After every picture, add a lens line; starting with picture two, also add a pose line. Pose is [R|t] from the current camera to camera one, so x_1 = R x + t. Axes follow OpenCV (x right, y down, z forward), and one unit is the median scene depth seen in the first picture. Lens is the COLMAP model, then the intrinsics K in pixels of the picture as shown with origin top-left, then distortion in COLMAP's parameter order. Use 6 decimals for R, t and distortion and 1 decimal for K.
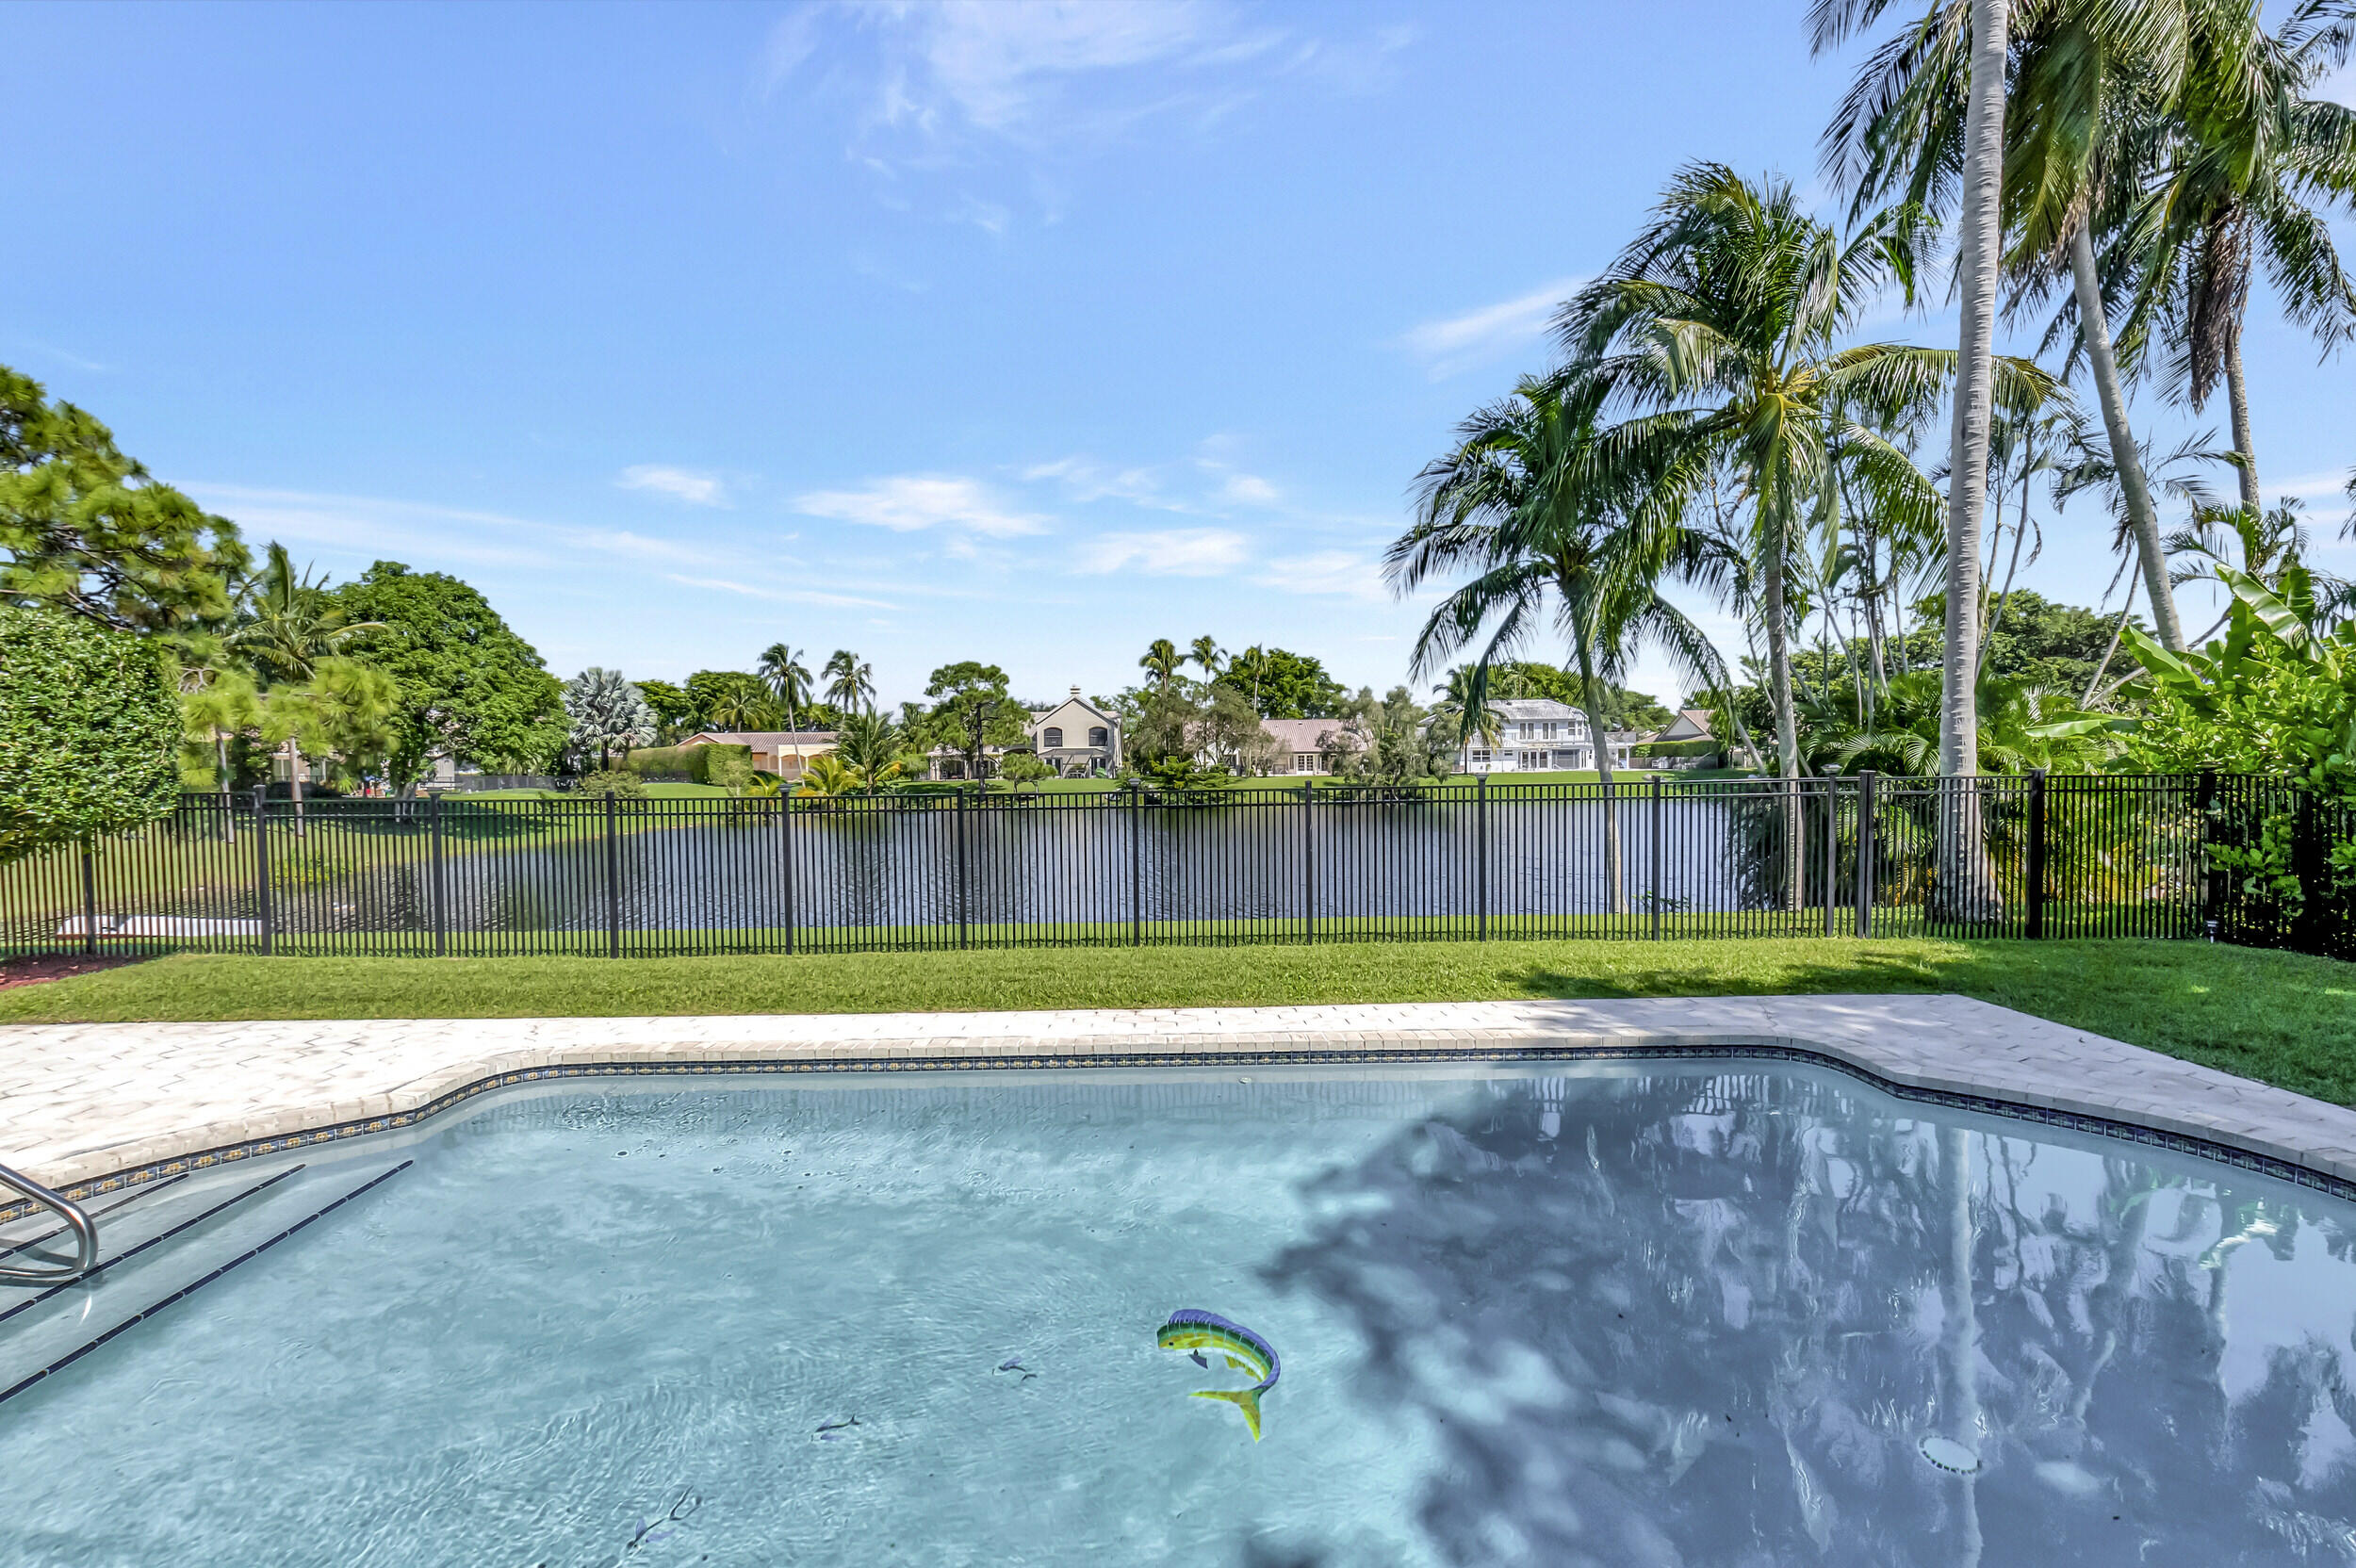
lens RADIAL K [[1057.5, 0, 1167.6], [0, 1057.5, 796.3], [0, 0, 1]] dist [0.001055, 0.000830]
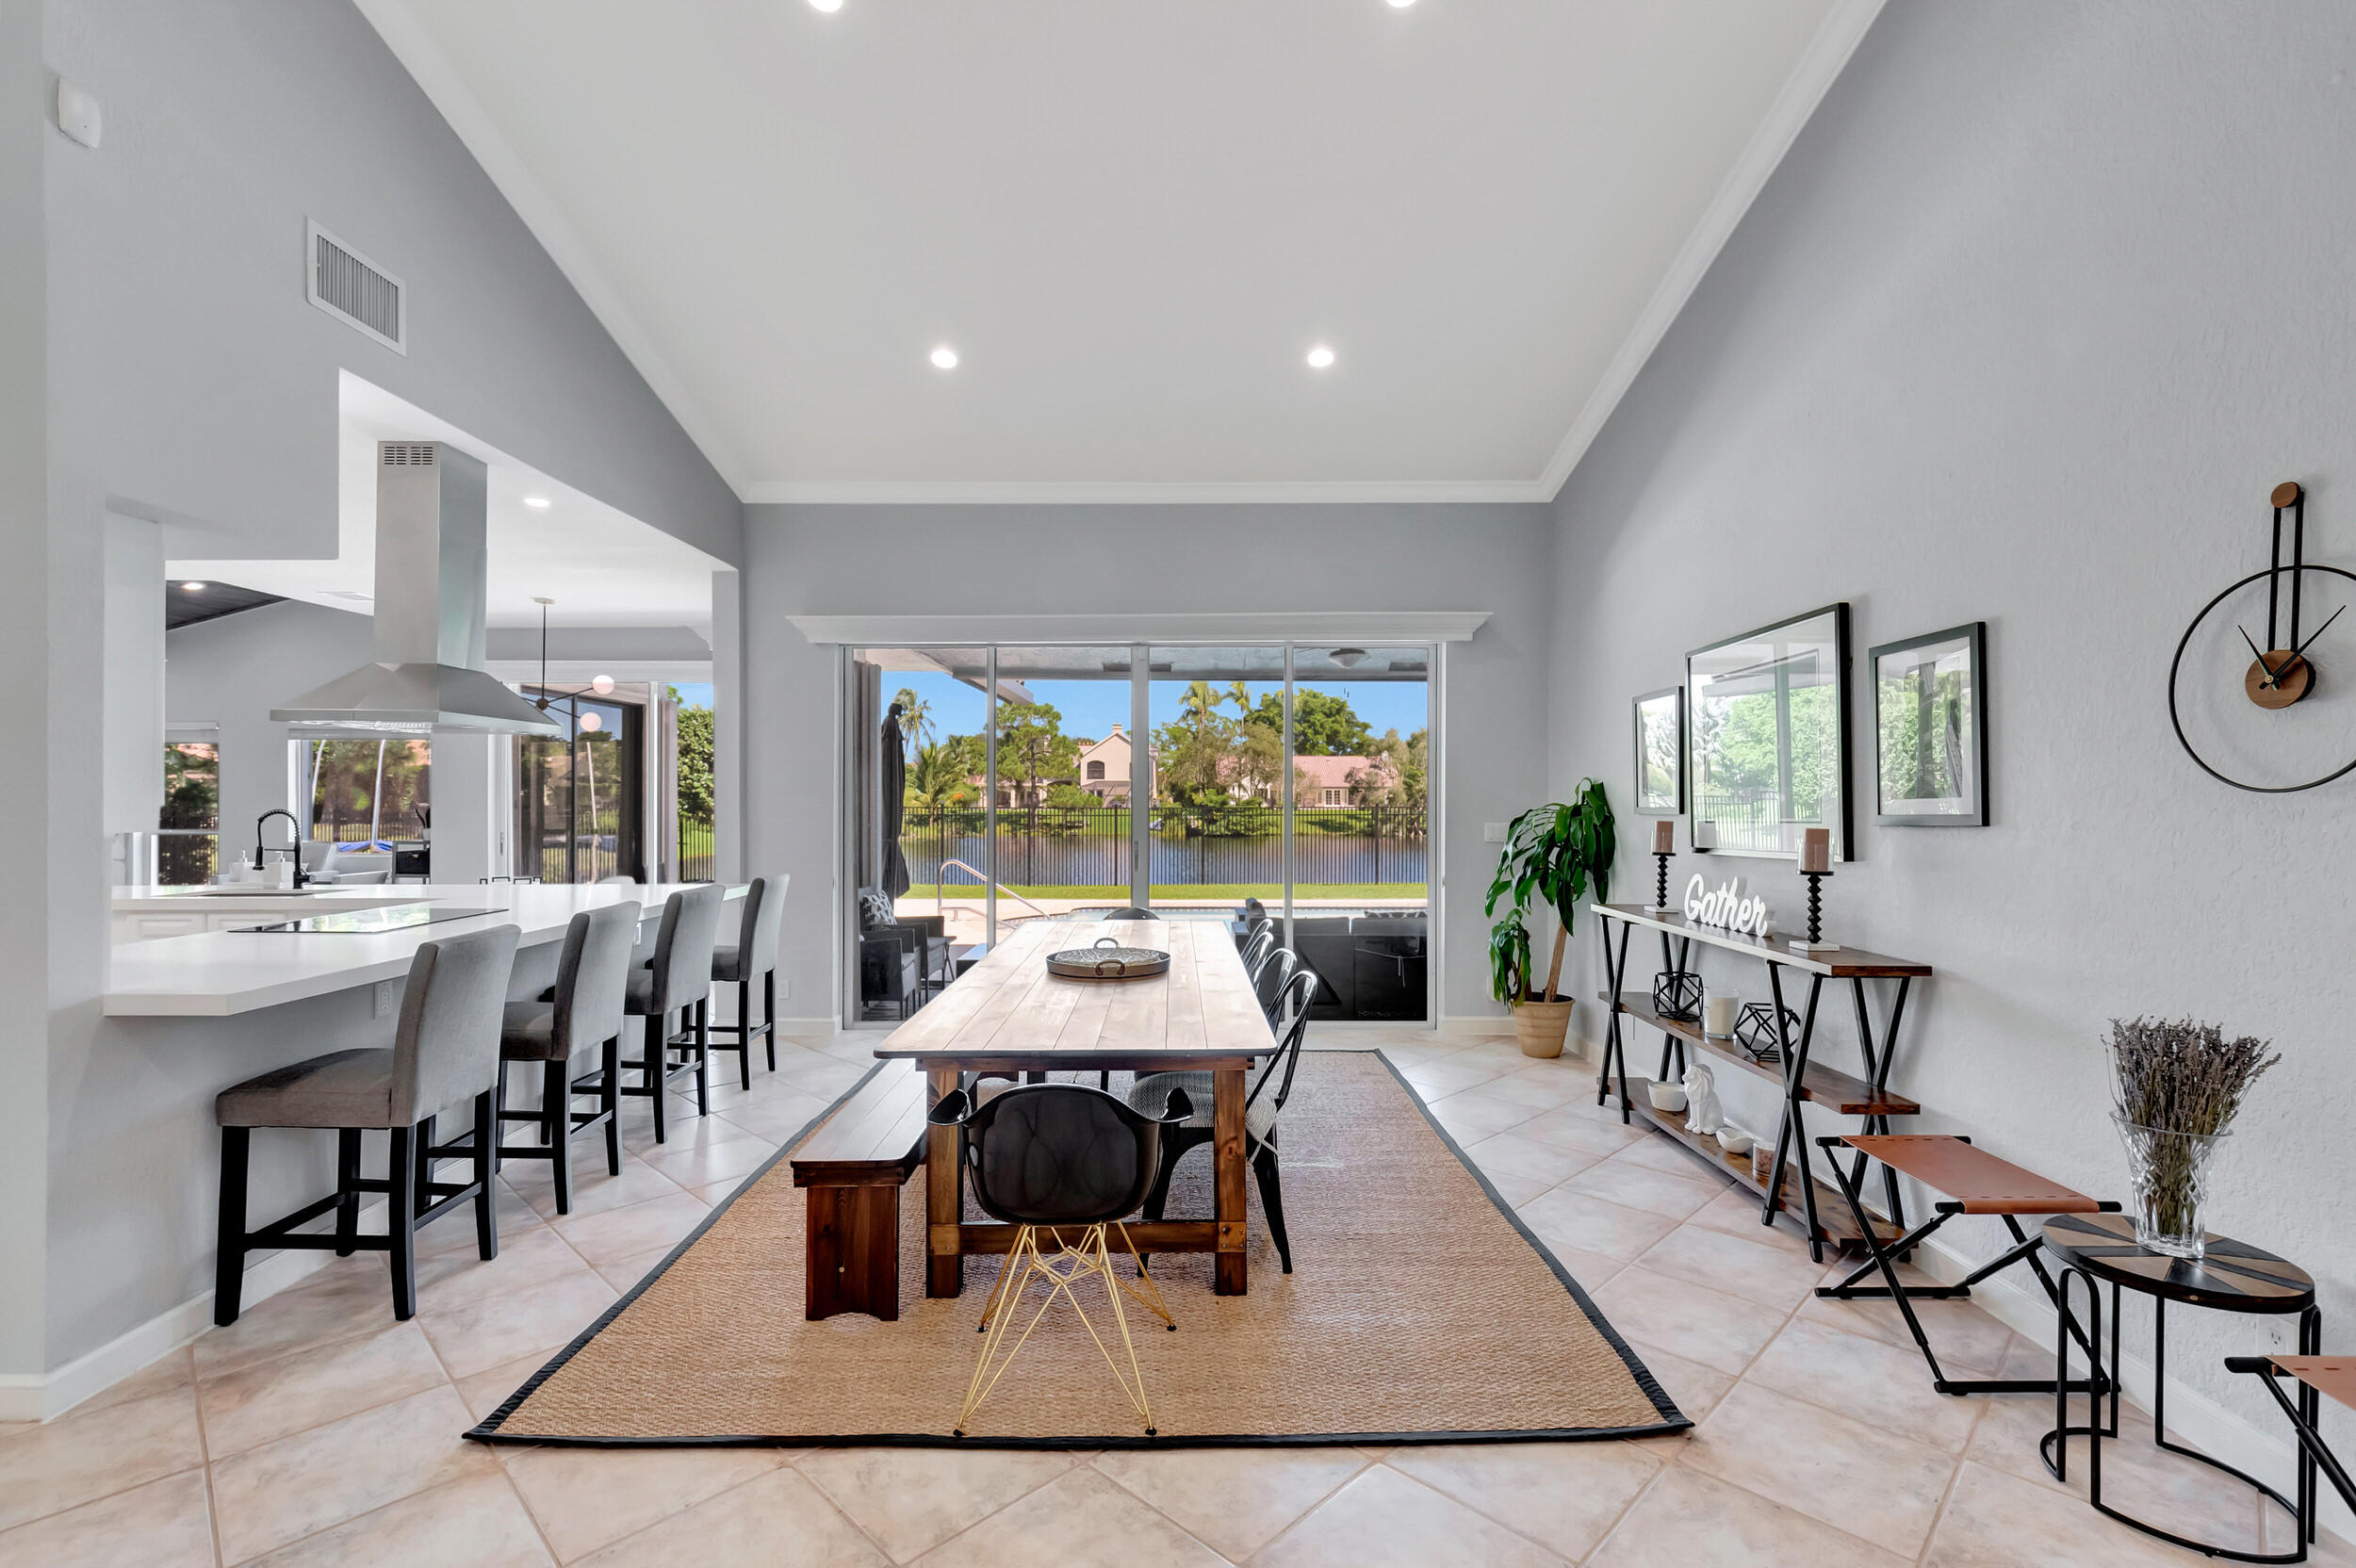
lens RADIAL K [[1057.5, 0, 1173.5], [0, 1057.5, 798.4], [0, 0, 1]] dist [0.001055, 0.000830]
pose [[0.999789, 0.013364, -0.015618, -0.029355], [-0.013805, 0.999498, -0.028527, 0.004537], [0.015229, 0.028737, 0.999471, -0.137300]]
